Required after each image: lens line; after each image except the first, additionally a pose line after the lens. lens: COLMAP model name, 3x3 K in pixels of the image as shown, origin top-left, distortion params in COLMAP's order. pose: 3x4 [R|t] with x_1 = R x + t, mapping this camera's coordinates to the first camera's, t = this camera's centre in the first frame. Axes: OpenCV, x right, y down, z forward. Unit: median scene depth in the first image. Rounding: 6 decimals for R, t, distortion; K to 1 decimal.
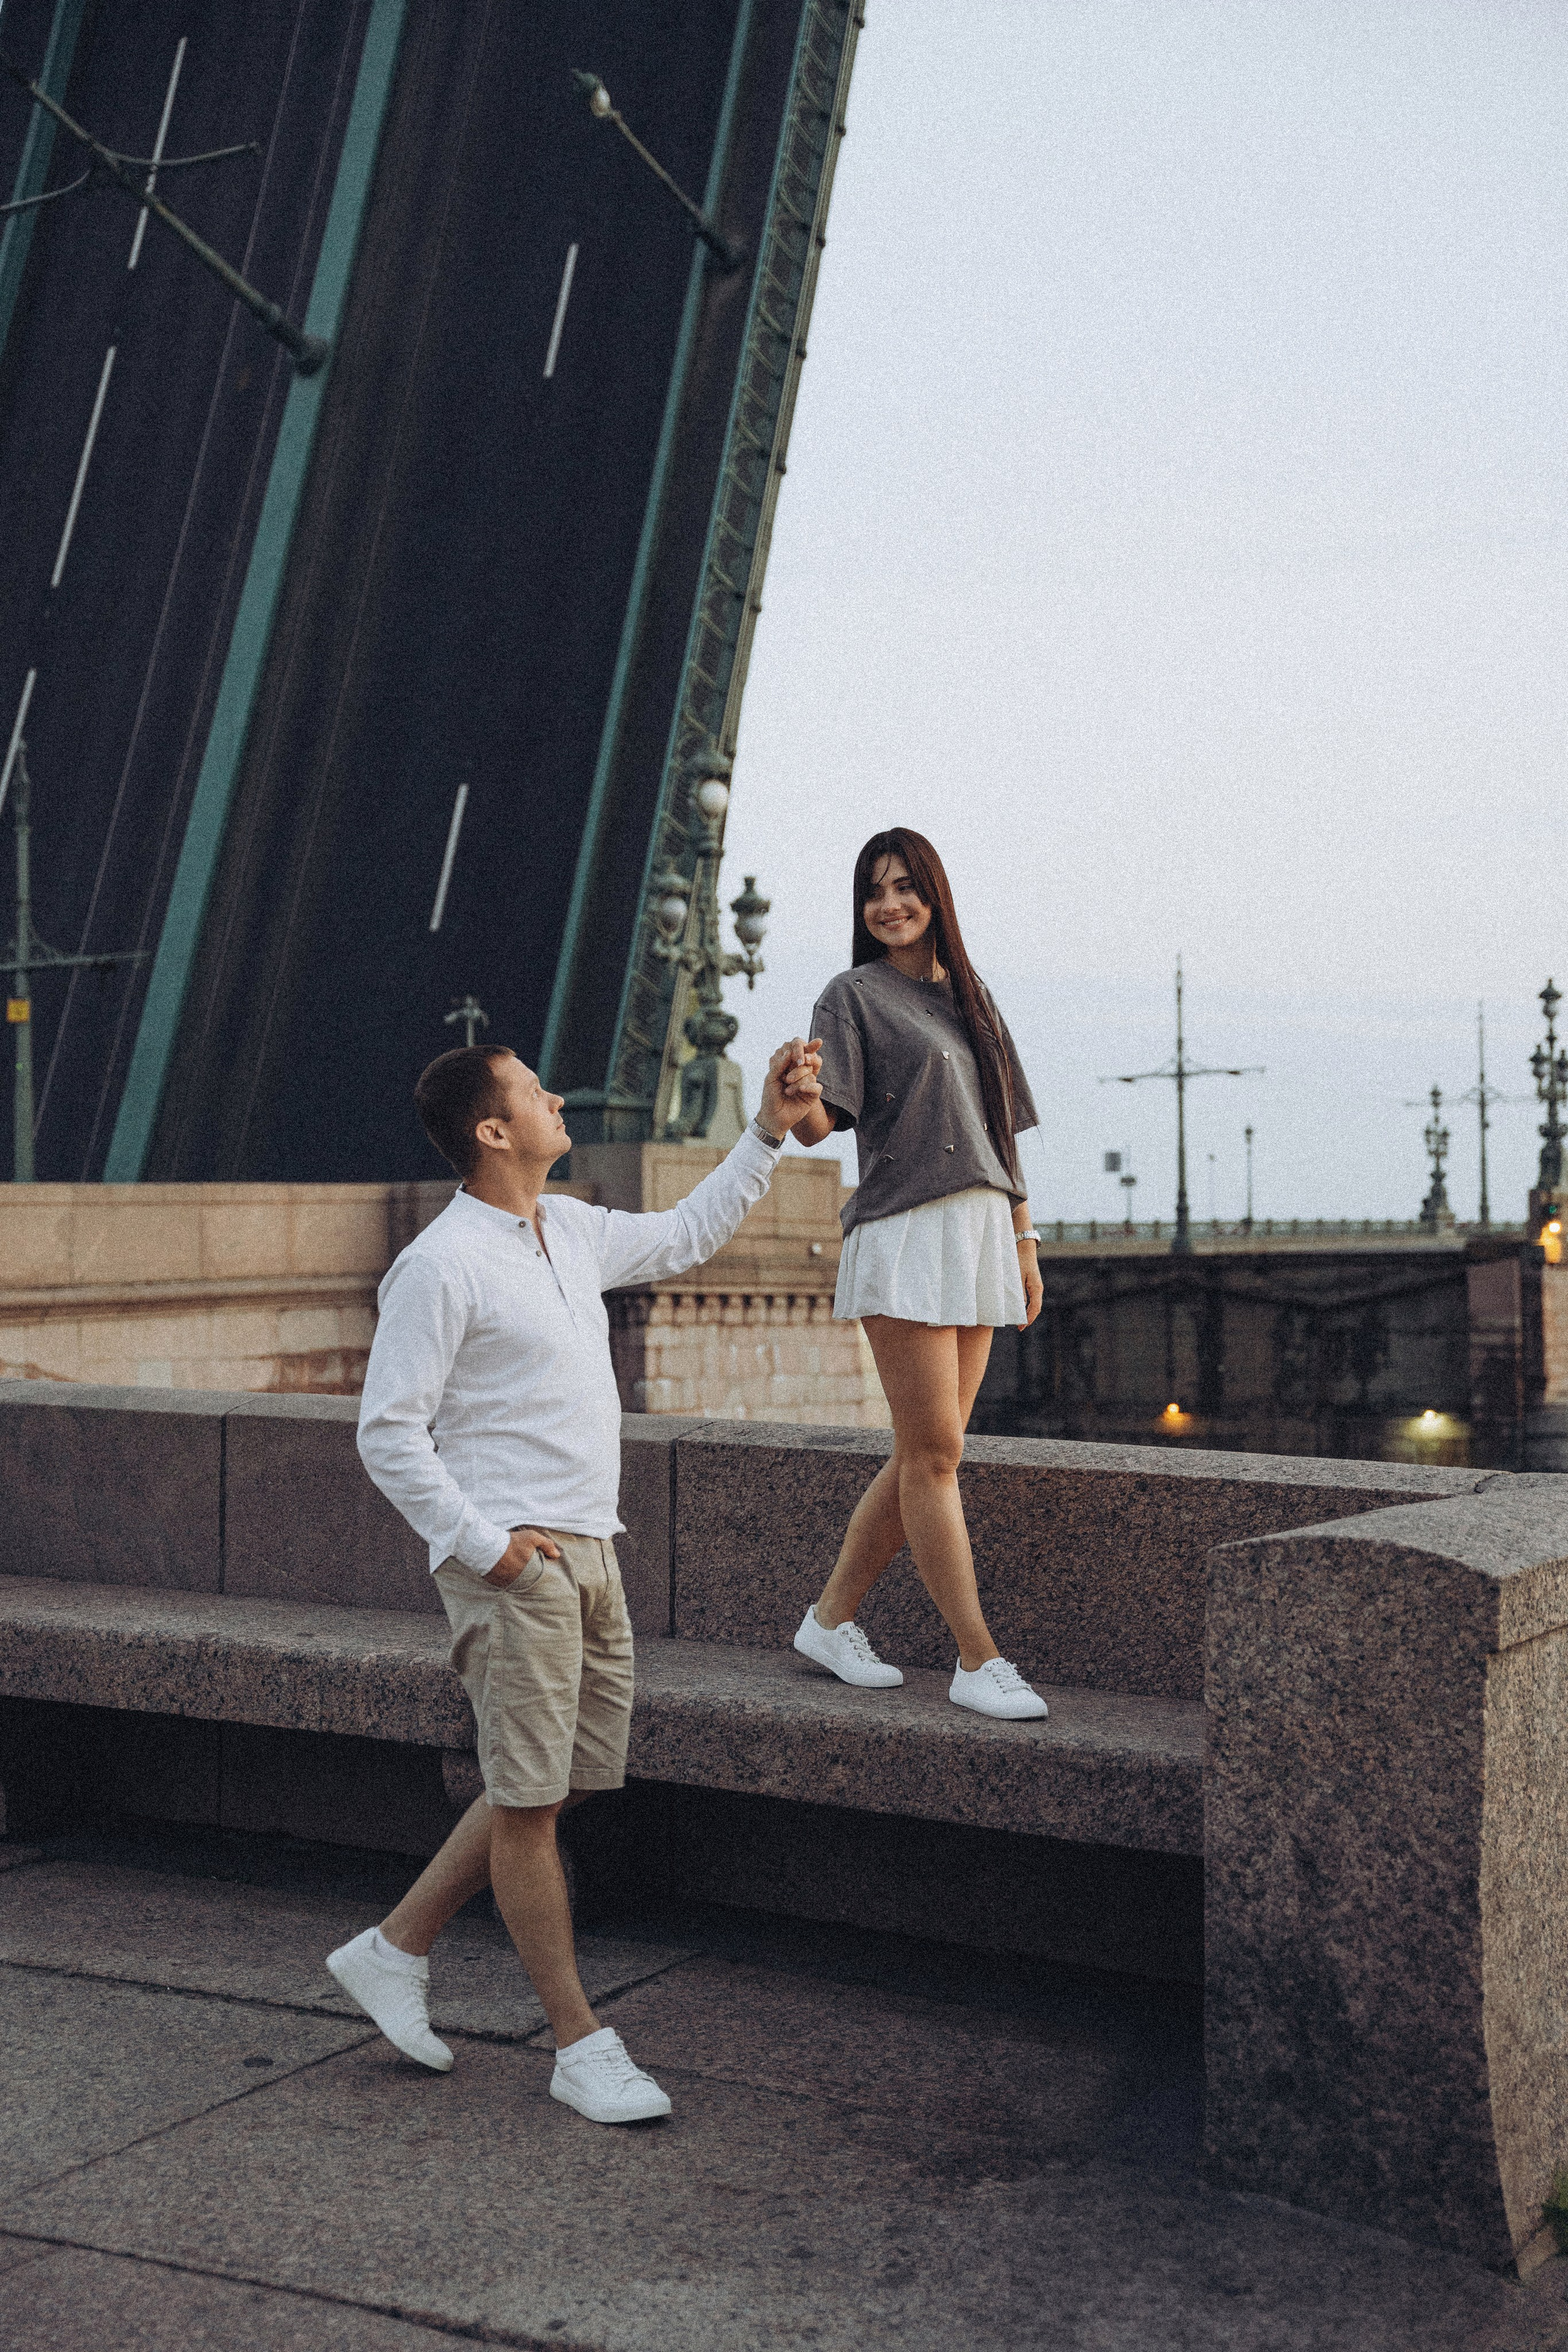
lens RADIAL K [[3062.3, 0, 785.1], [0, 3062.3, 1190.4], [0, 0, 1]] dist [0.077037, 0.276412]
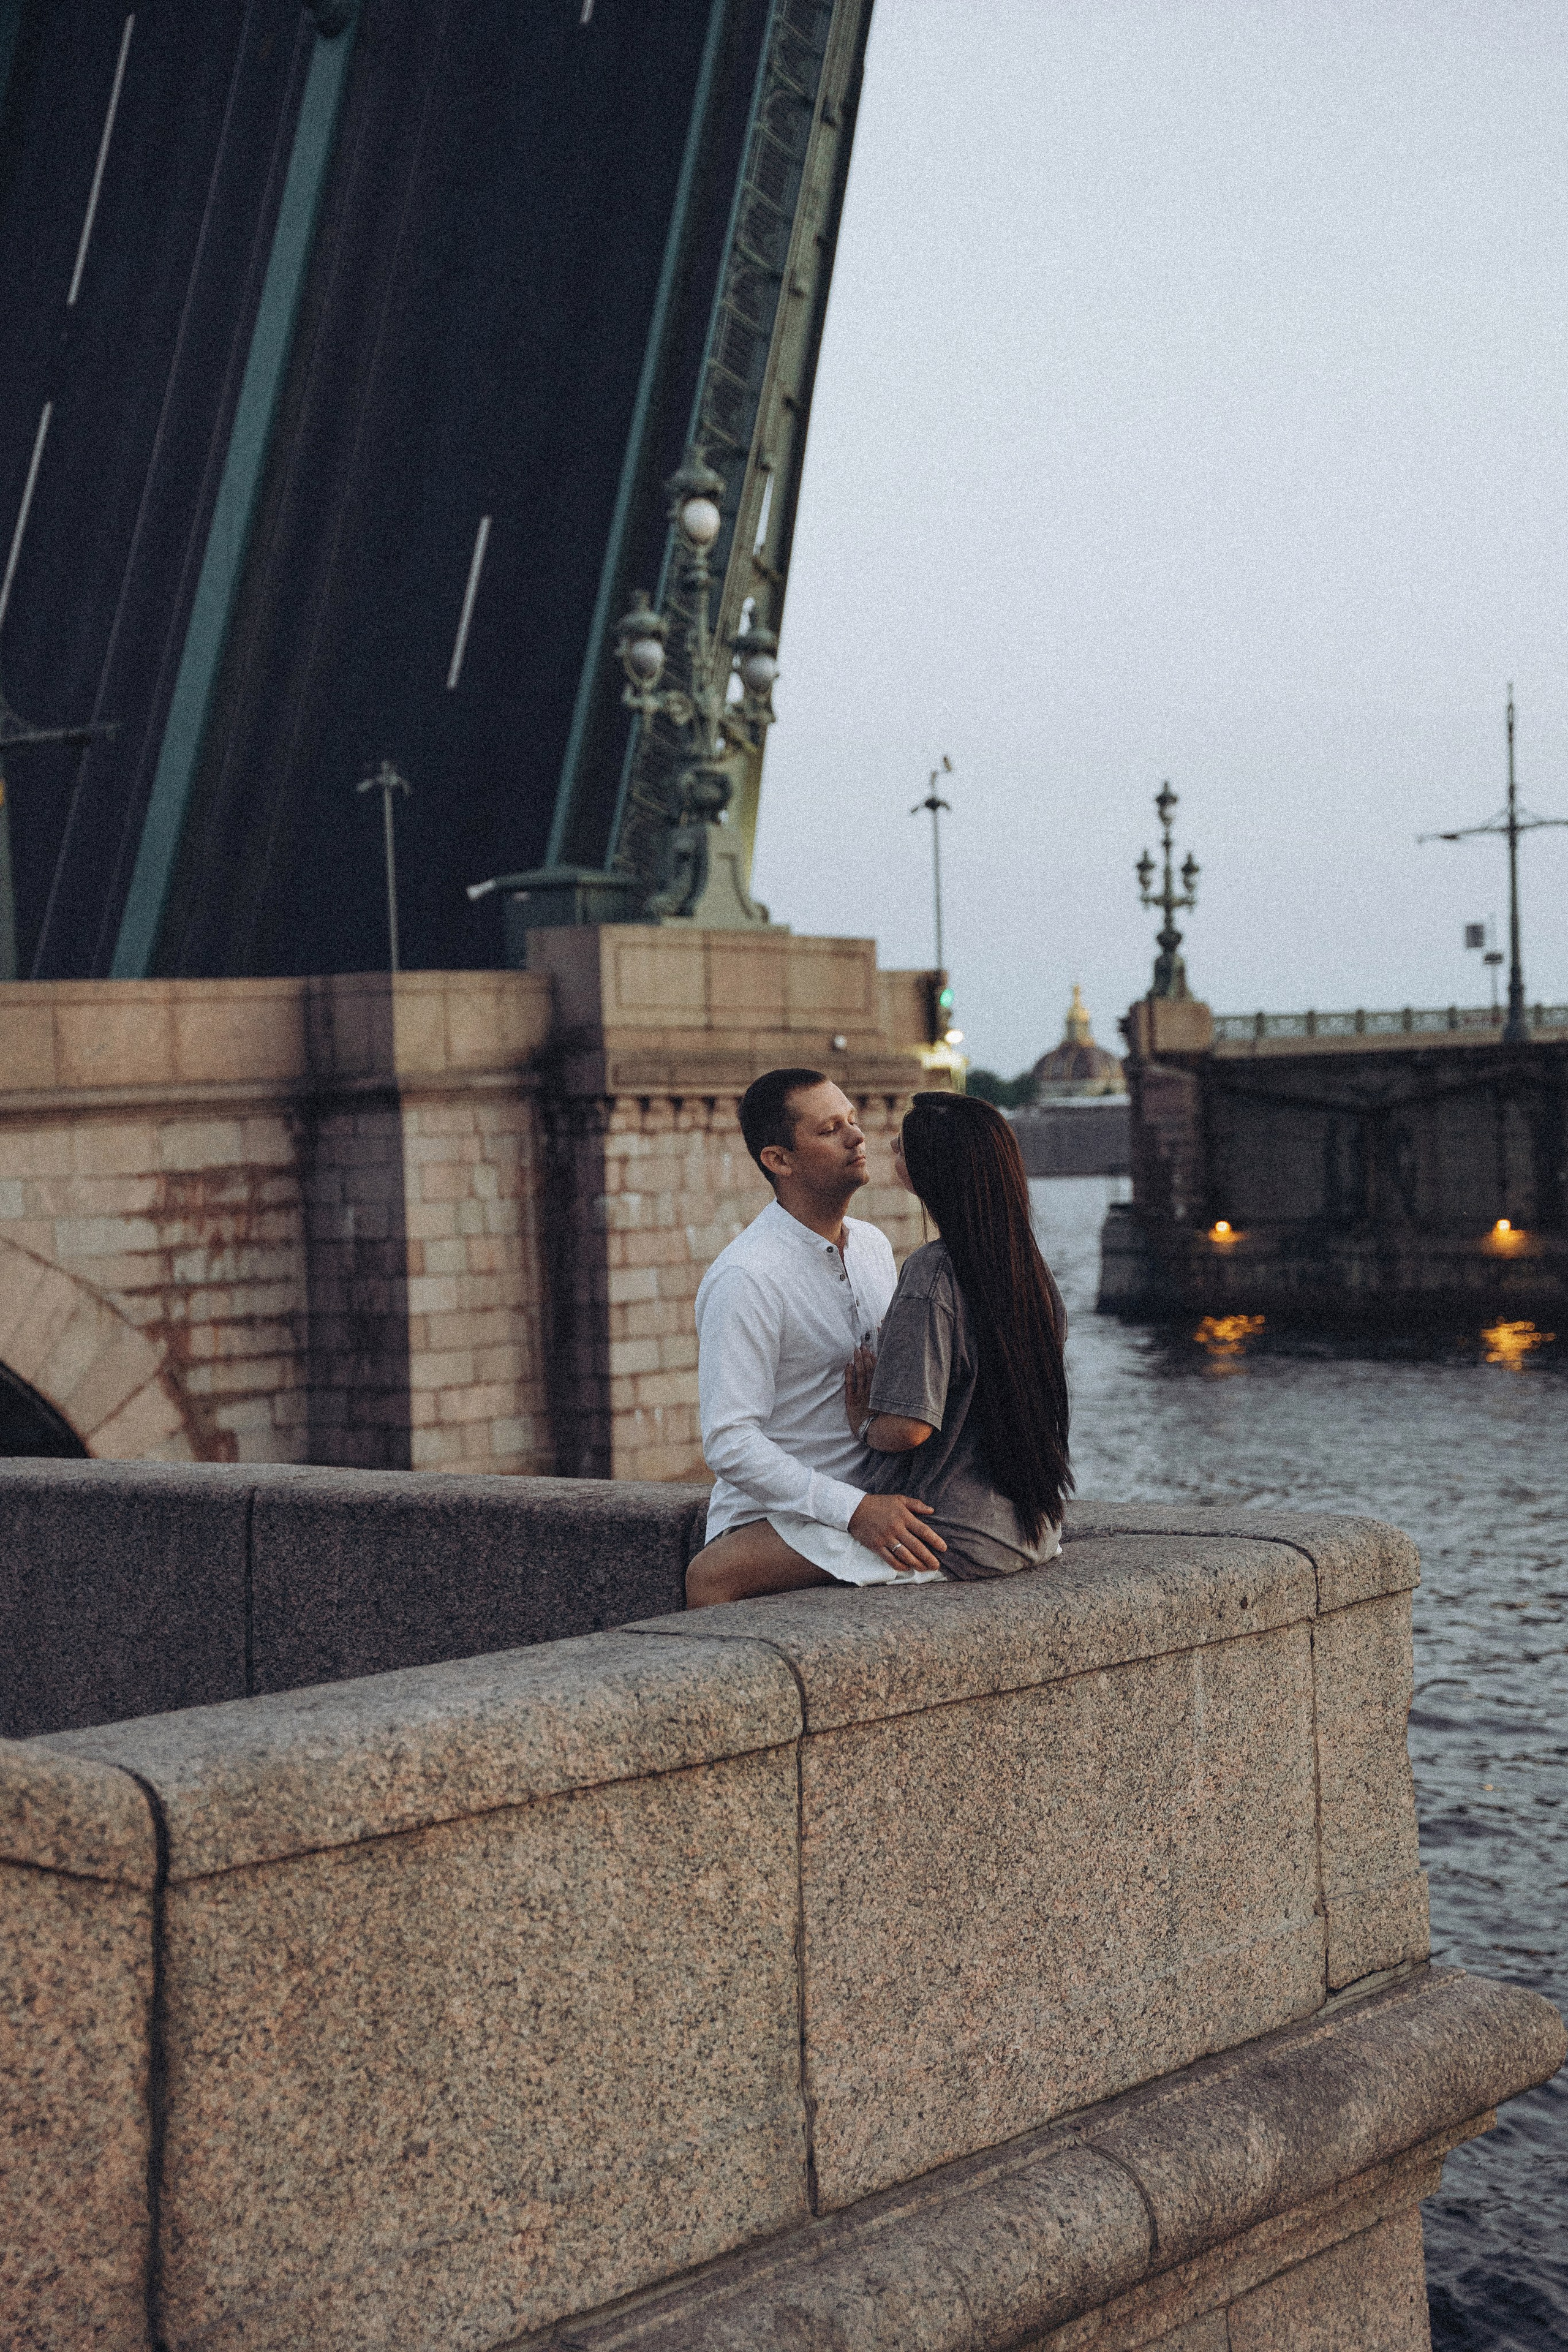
lens RADIAL K [[3535.9, 0, 808.3], [0, 3535.9, 1180.5], [0, 0, 1]] dist [0.200467, -0.030699]
pose [[0.990719, -0.018187, -0.134703, 0.138350], [0.025344, 0.998346, 0.051607, 0.006392], [0.133542, -0.054542, 0.989541, 0.004288]]
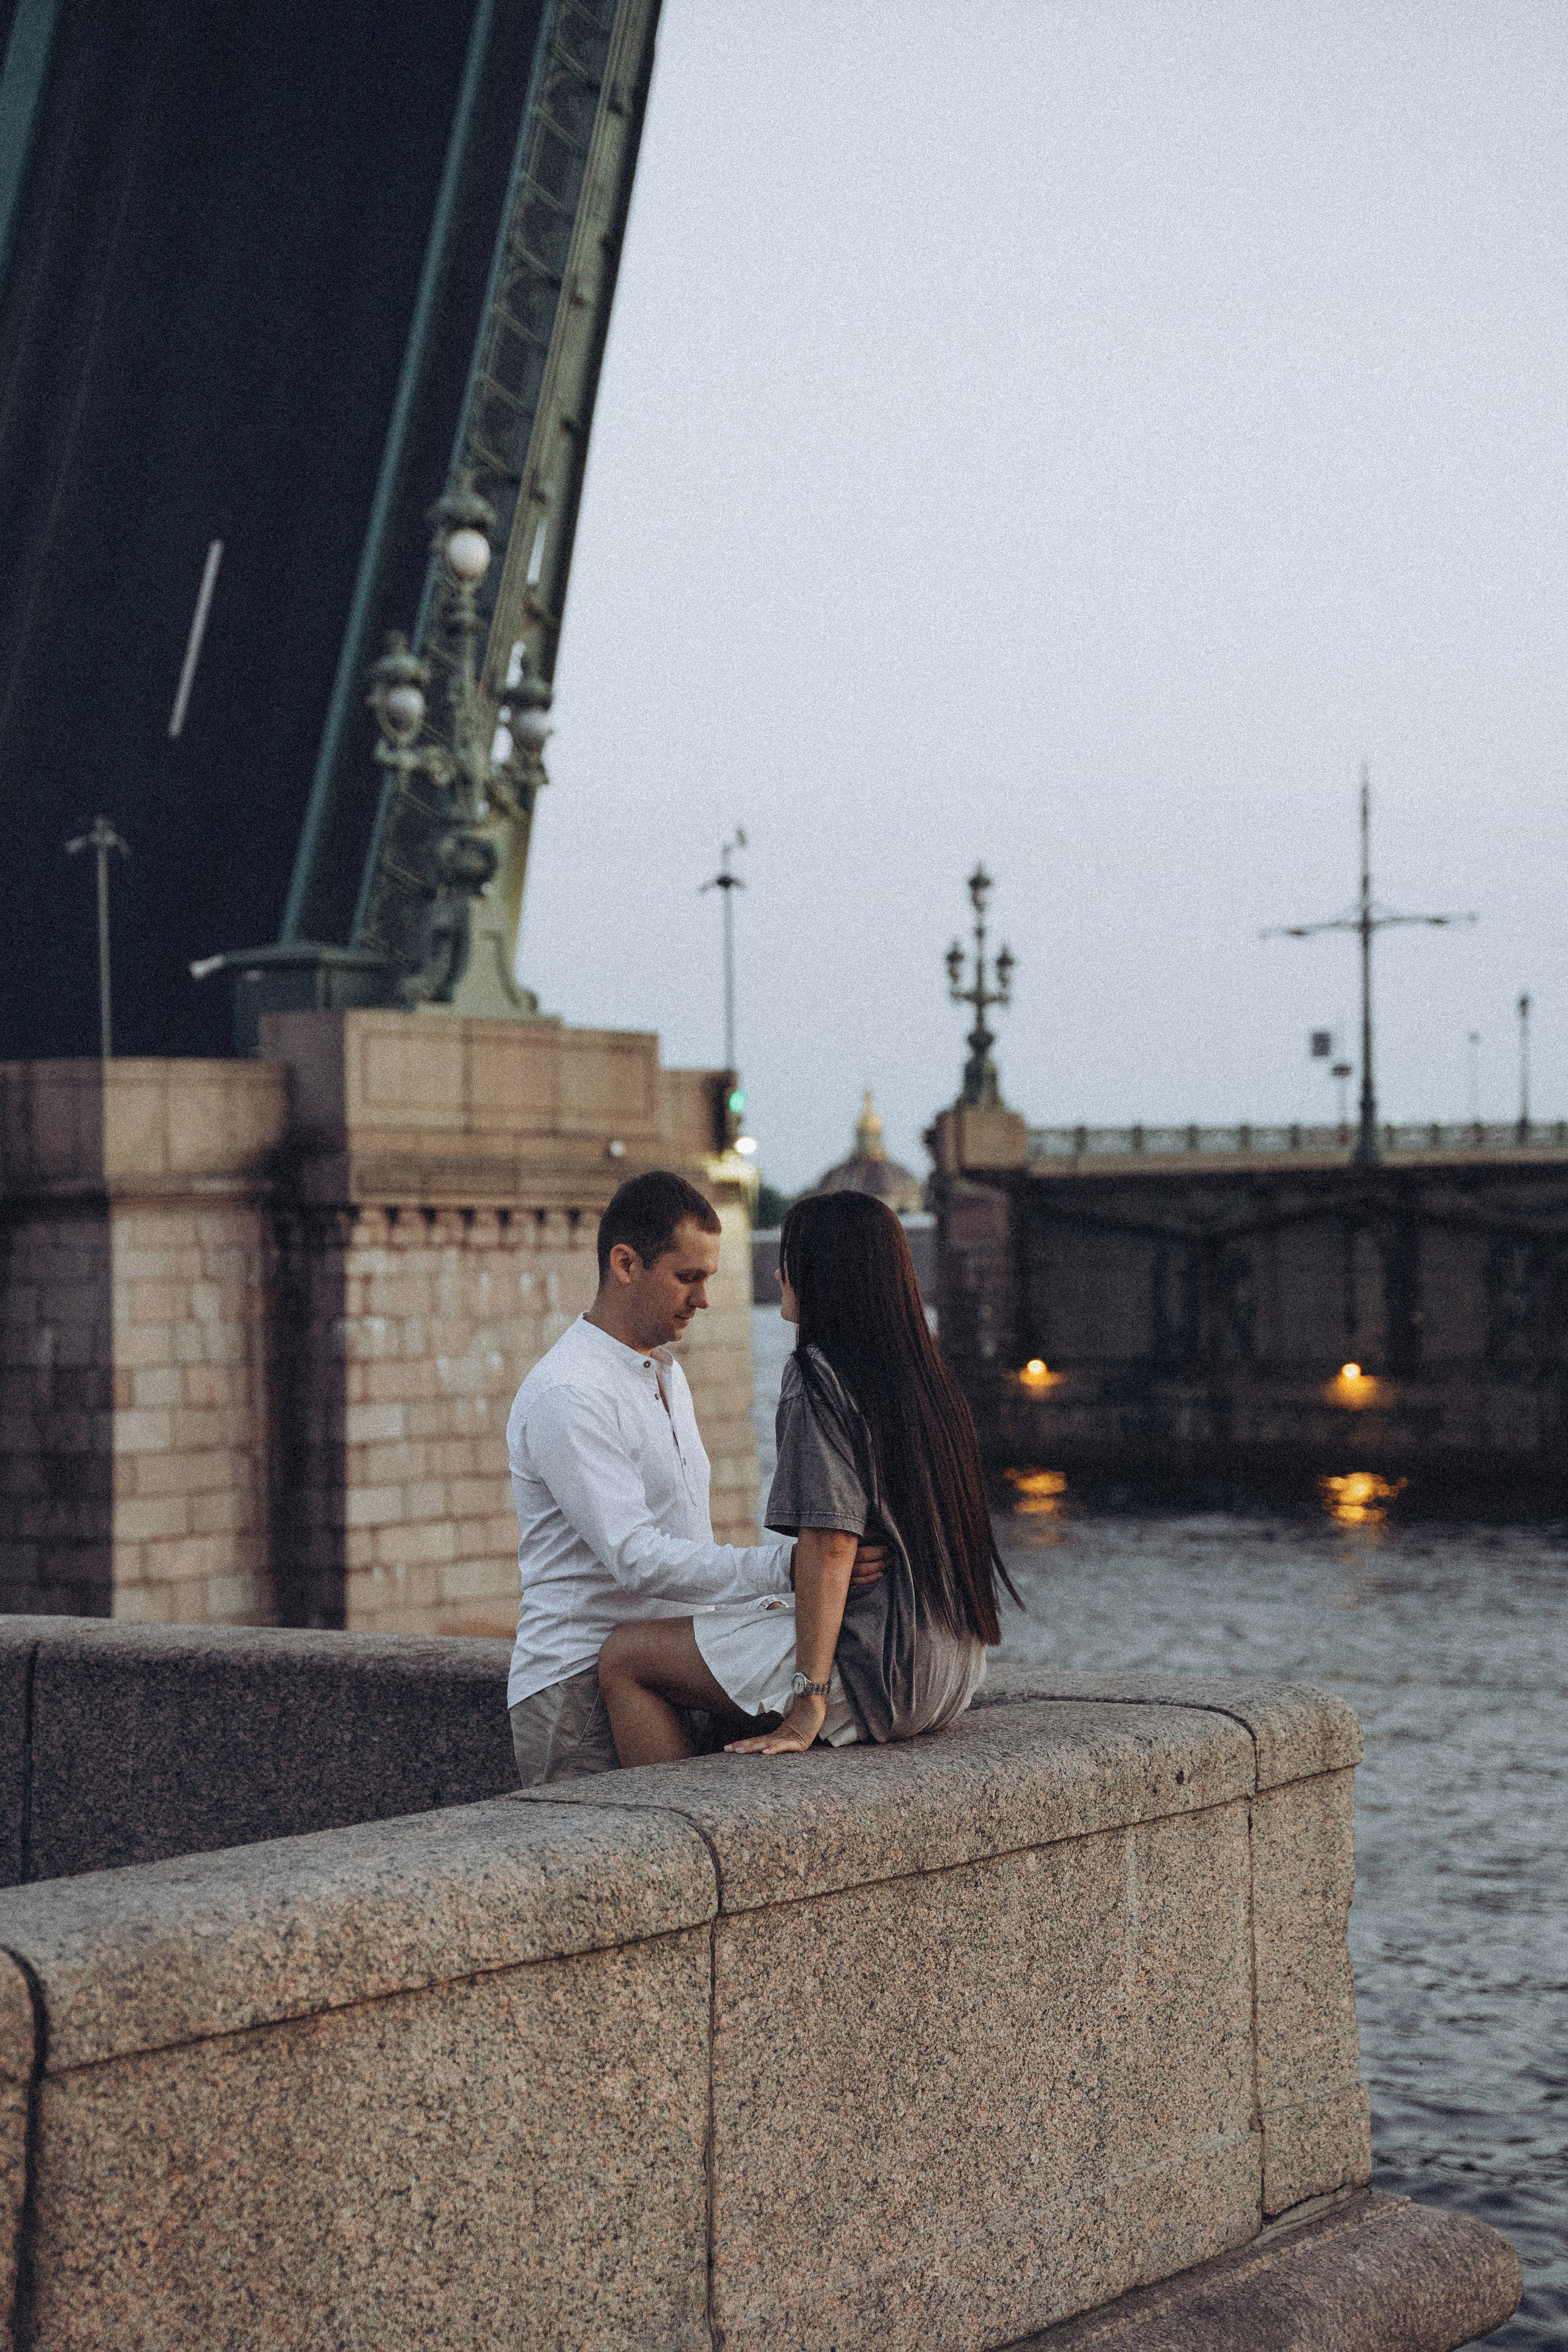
lens RADIAL K [[4039.7, 0, 789.1], [0, 4039.7, 1184.5], [0, 0, 1]] dist [0.266816, 0.388760]
pose [[0.996963, -0.003890, -0.077779, 0.133967], [0.005601, 0.999747, 0.021797, 0.006296], [0.077674, -0.022167, 0.996732, -0.000756]]
